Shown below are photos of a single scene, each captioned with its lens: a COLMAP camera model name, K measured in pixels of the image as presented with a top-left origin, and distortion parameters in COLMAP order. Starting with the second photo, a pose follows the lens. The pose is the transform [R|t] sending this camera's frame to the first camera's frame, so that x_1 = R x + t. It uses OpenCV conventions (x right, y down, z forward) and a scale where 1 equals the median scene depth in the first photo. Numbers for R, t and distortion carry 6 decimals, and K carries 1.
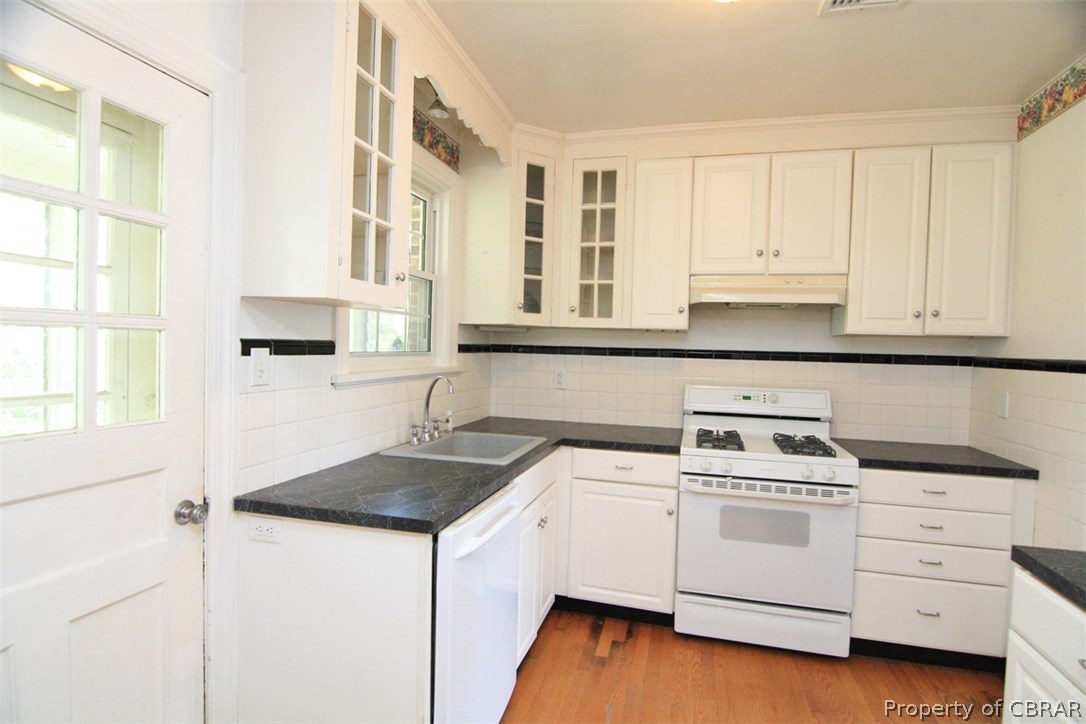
lens RADIAL K [[548.8, 0, 545.7], [0, 548.8, 361.5], [0, 0, 1]] dist [-0.011479, -0.004910]
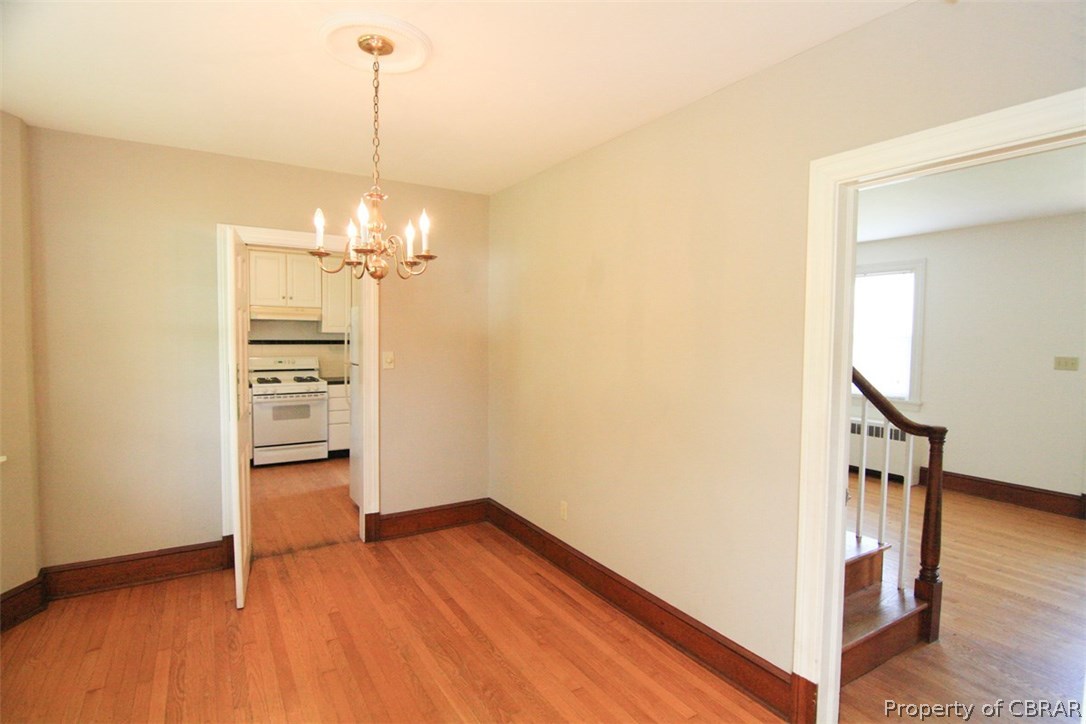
lens RADIAL K [[548.8, 0, 549.7], [0, 548.8, 360.7], [0, 0, 1]] dist [-0.011479, -0.004910]
pose [[0.678488, -0.056623, 0.732426, -0.549964], [0.030533, 0.998337, 0.048896, -0.013633], [-0.733977, -0.010812, 0.679089, -1.388309]]
